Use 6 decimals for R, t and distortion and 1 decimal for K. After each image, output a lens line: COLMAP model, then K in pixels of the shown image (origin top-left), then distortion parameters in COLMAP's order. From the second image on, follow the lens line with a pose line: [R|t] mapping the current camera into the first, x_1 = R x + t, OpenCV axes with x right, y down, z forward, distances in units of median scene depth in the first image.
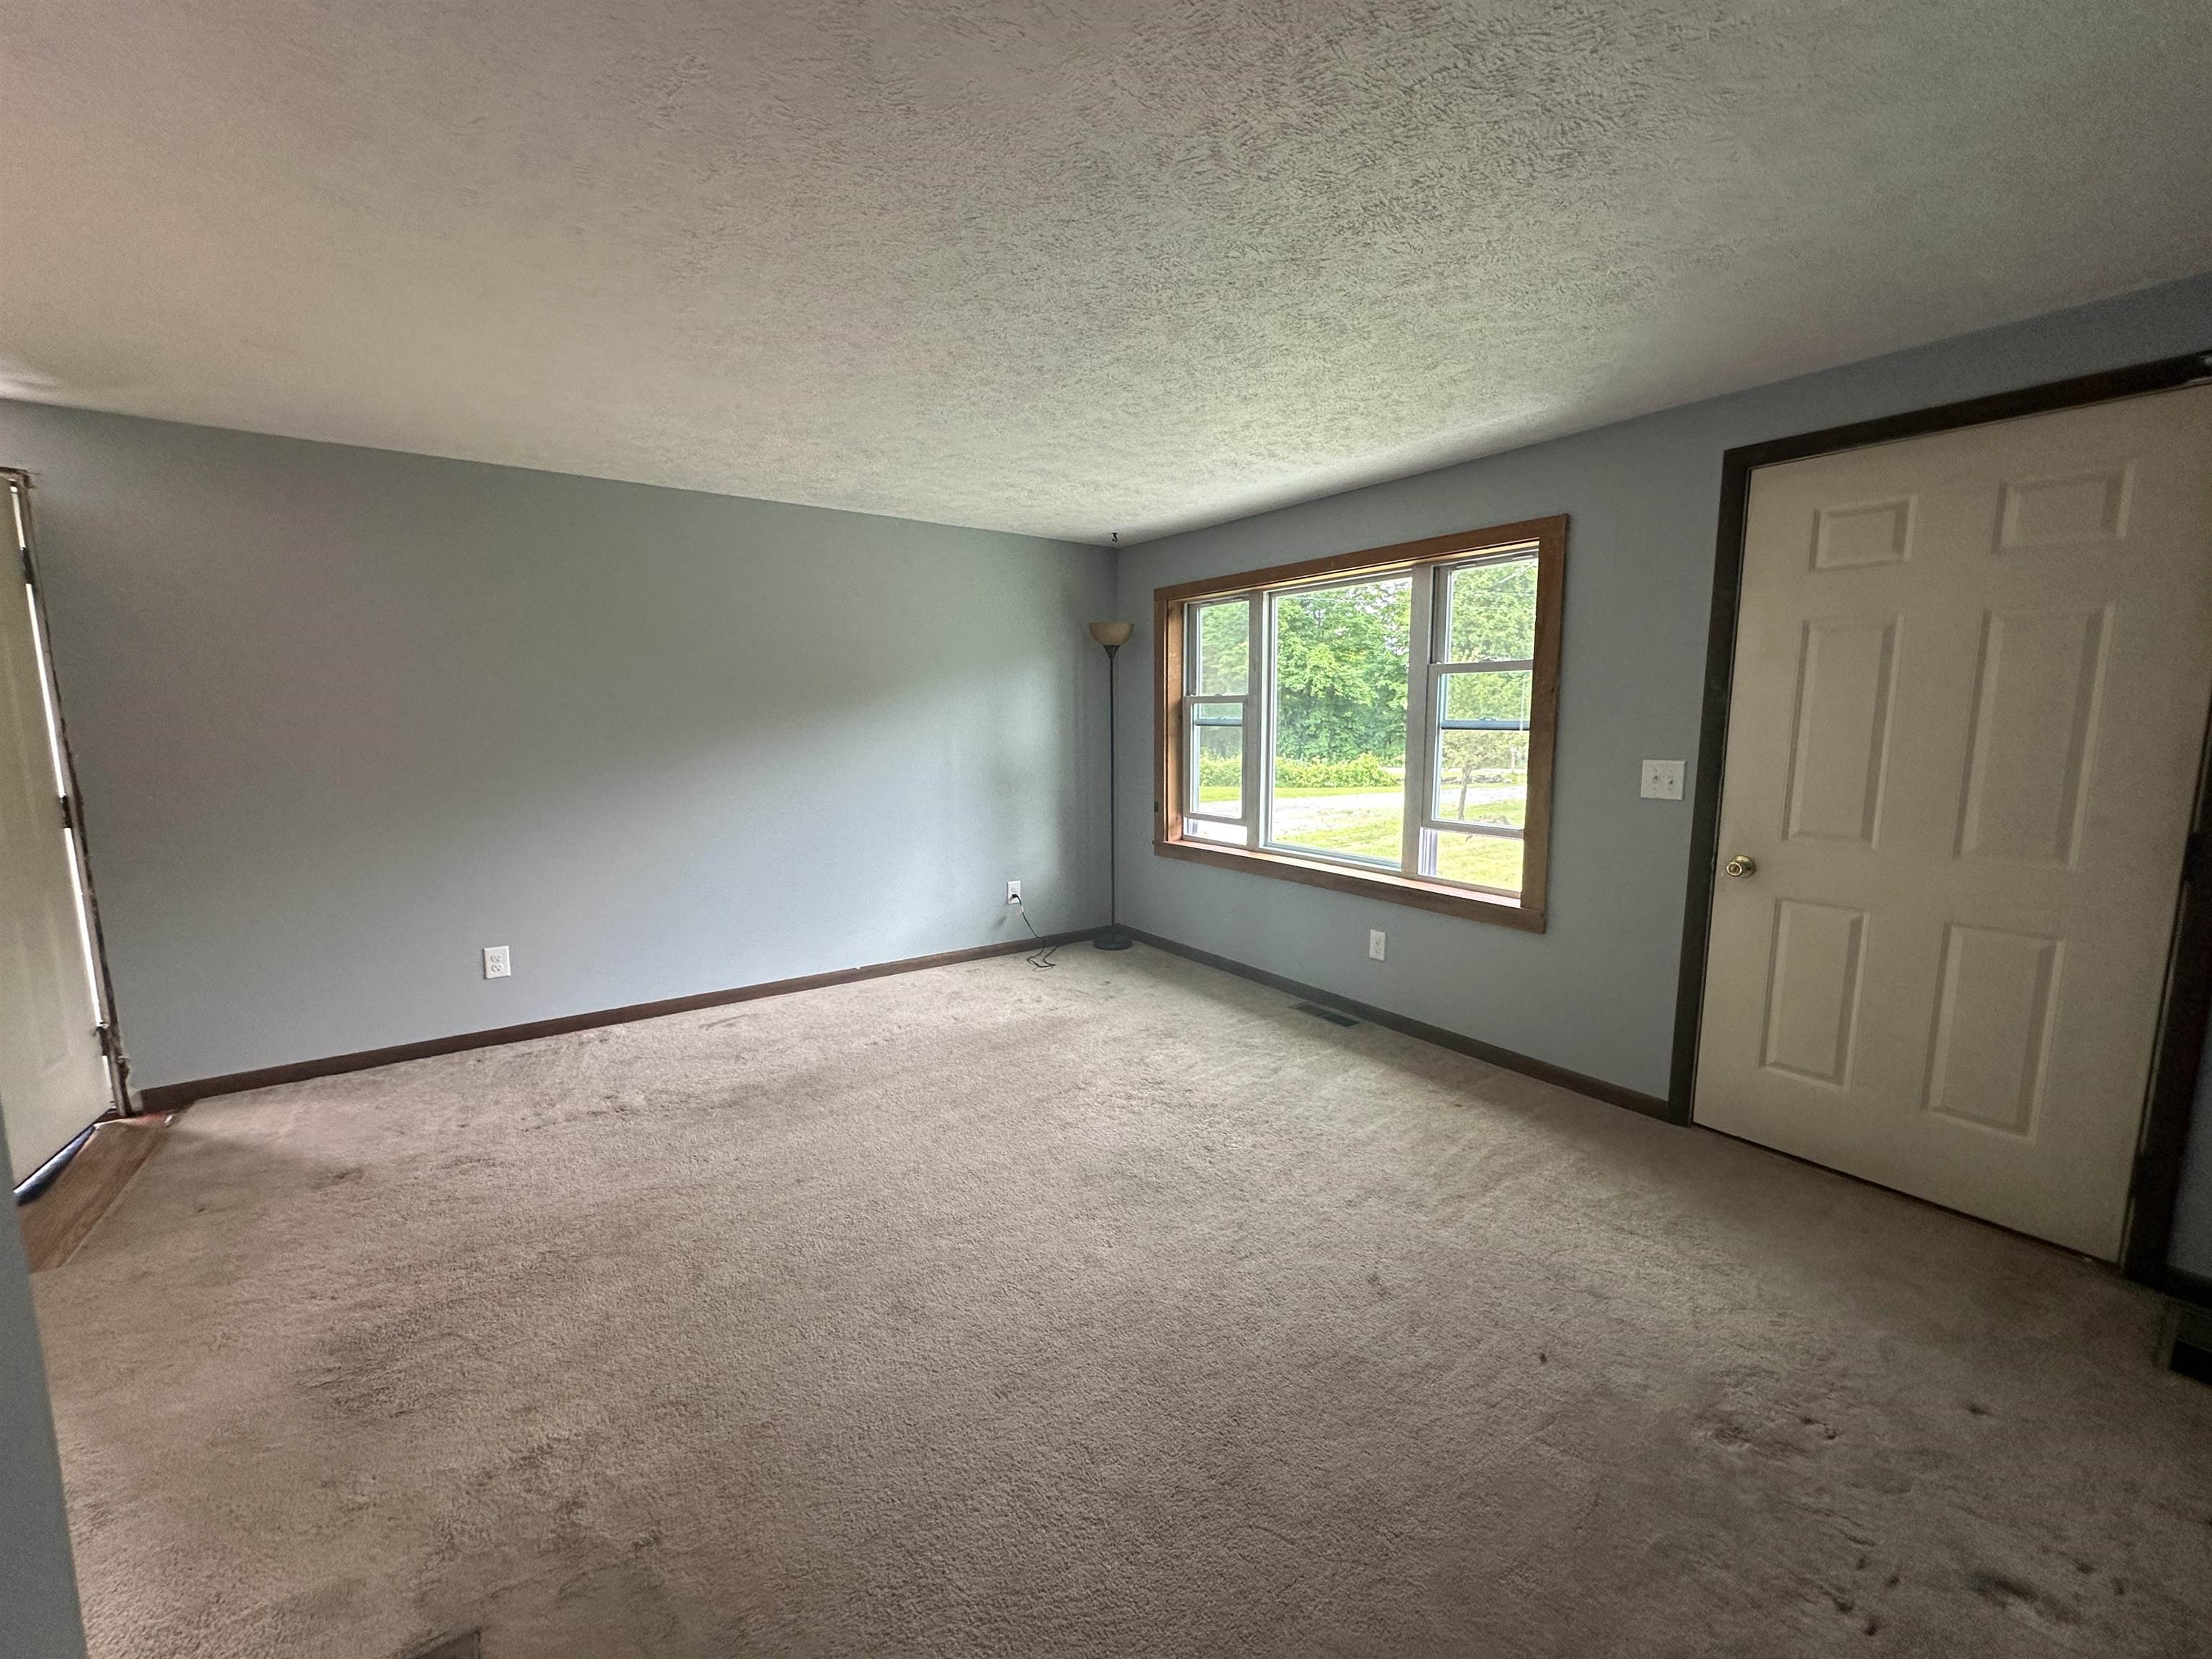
lens RADIAL K [[891.2, 0, 1105.0], [0, 891.2, 832.5], [0, 0, 1]] dist [0.000584, 0.000271]
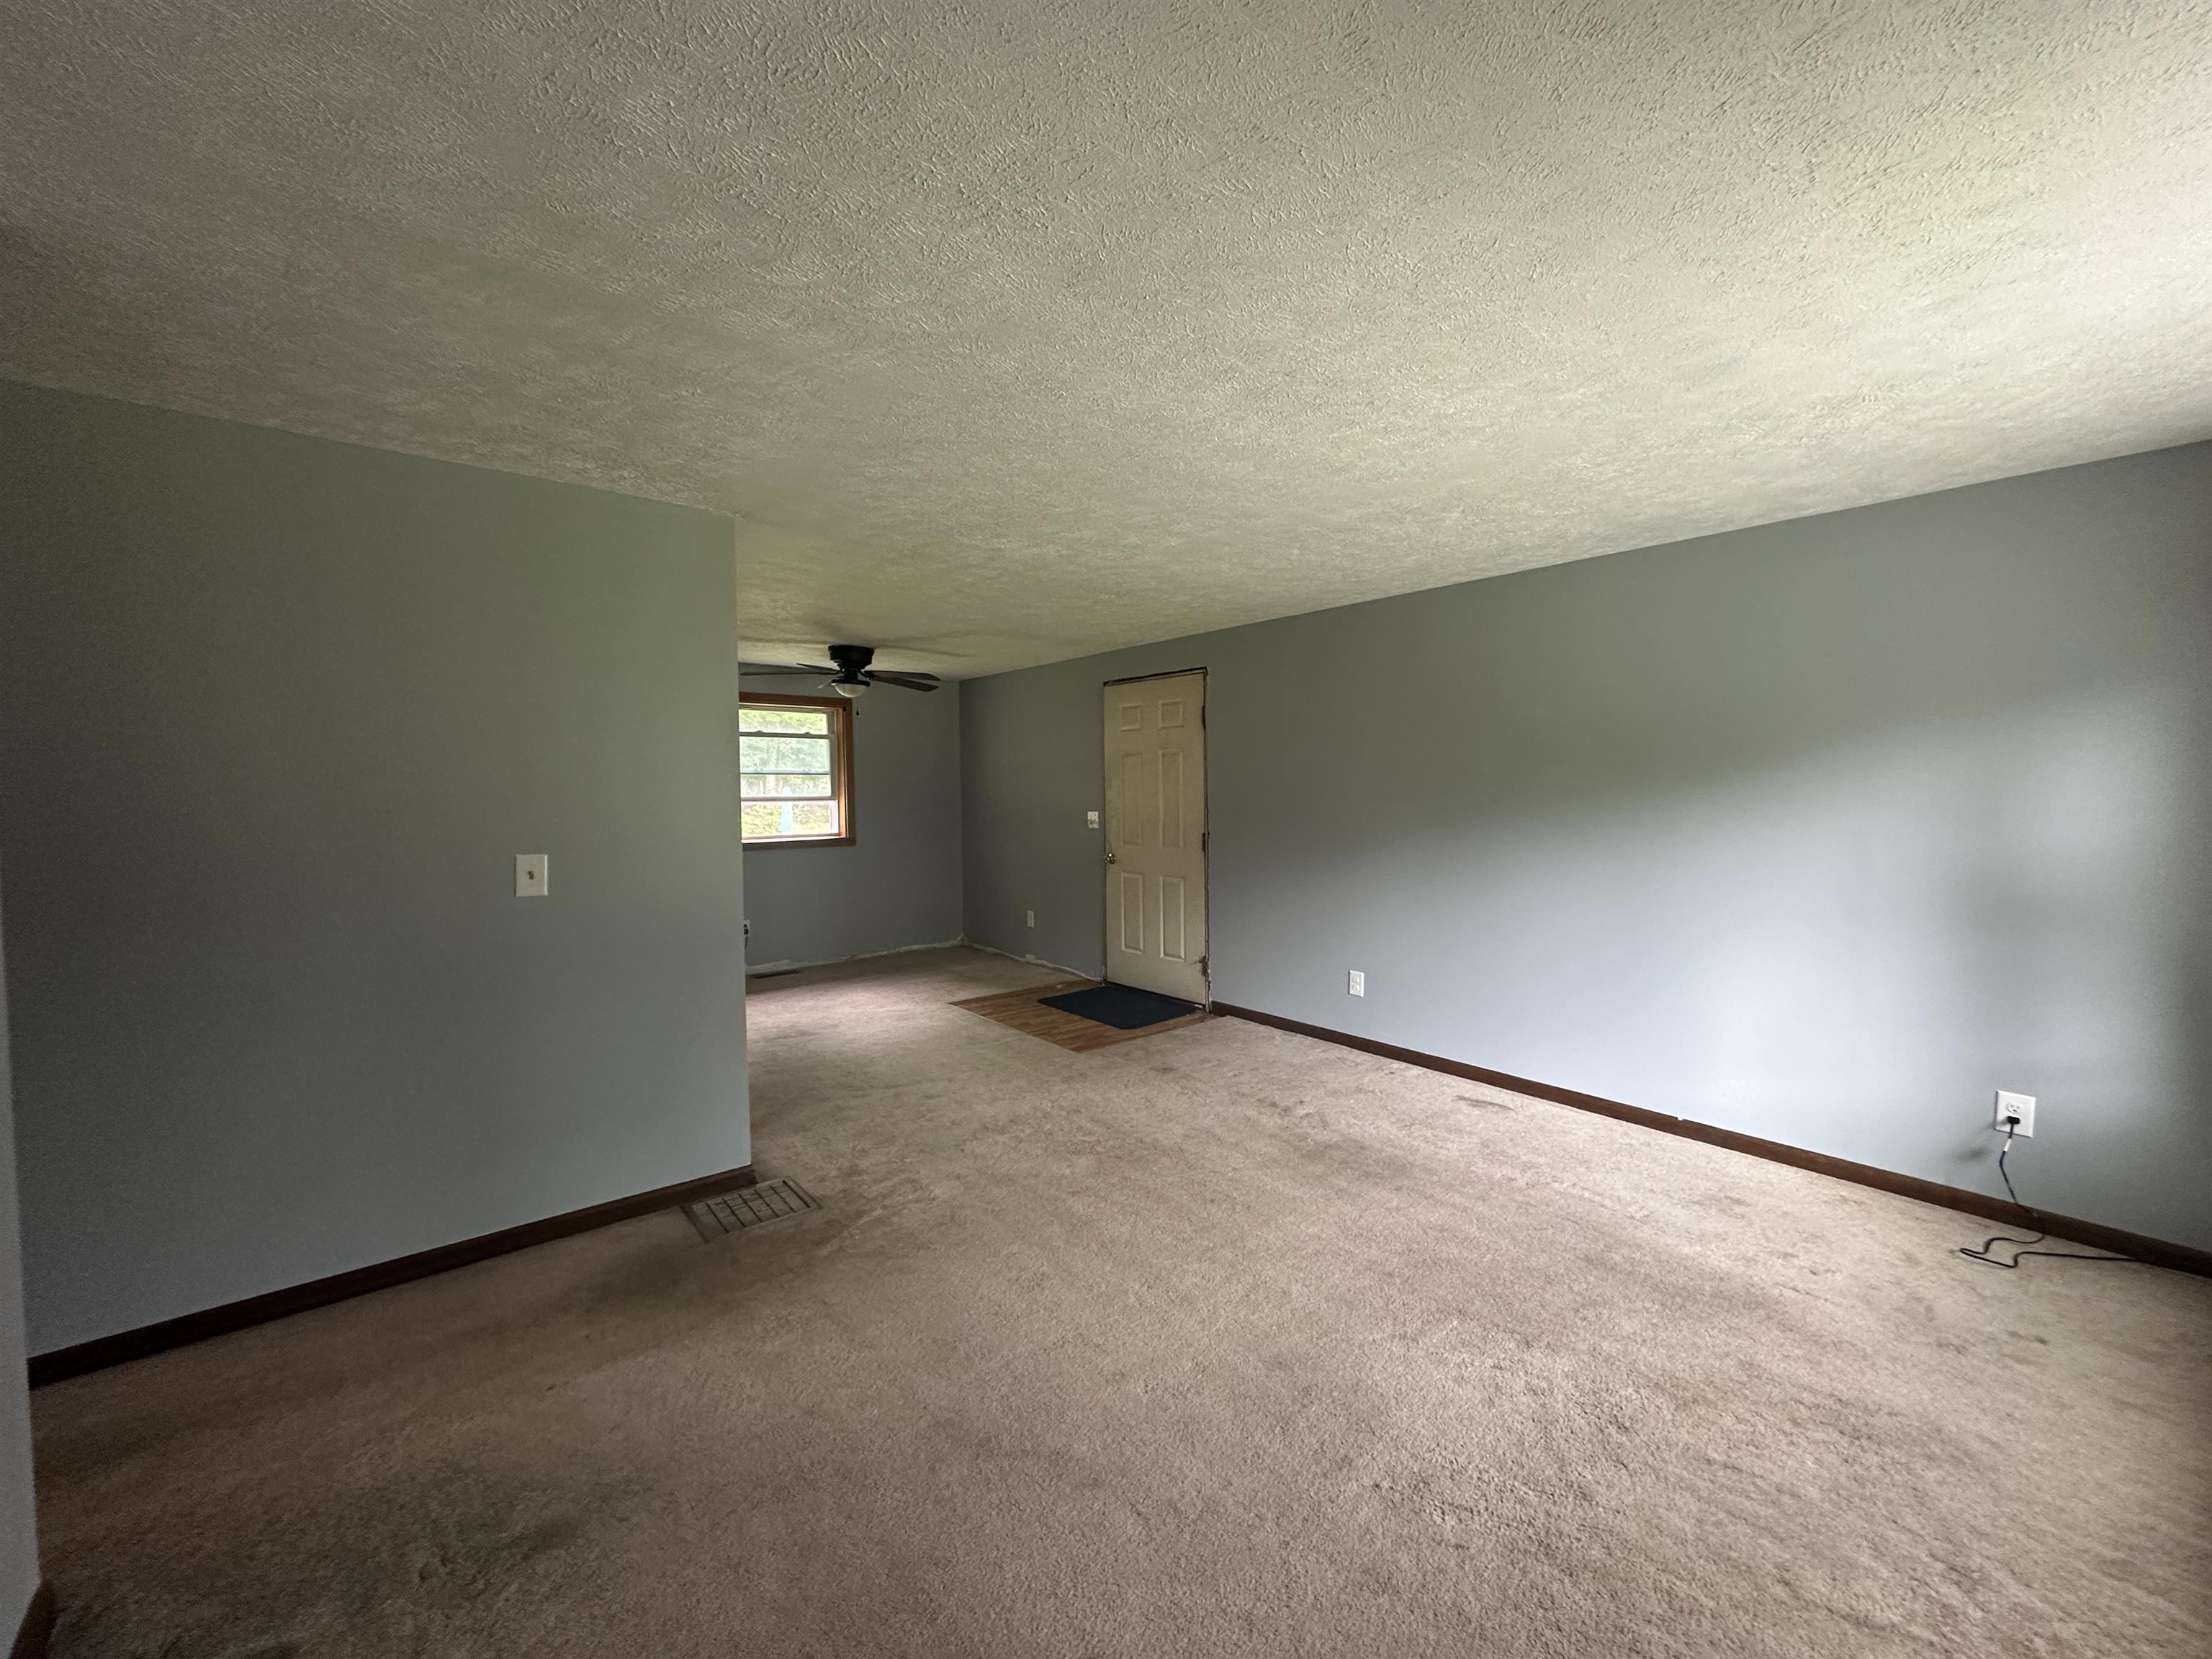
lens RADIAL K [[891.2, 0, 1105.9], [0, 891.2, 821.2], [0, 0, 1]] dist [0.000584, 0.000271]
pose [[0.059906, 0.043048, -0.997275, 0.521958], [-0.123819, 0.991674, 0.035368, -0.079898], [0.990495, 0.121363, 0.064737, 0.493179]]
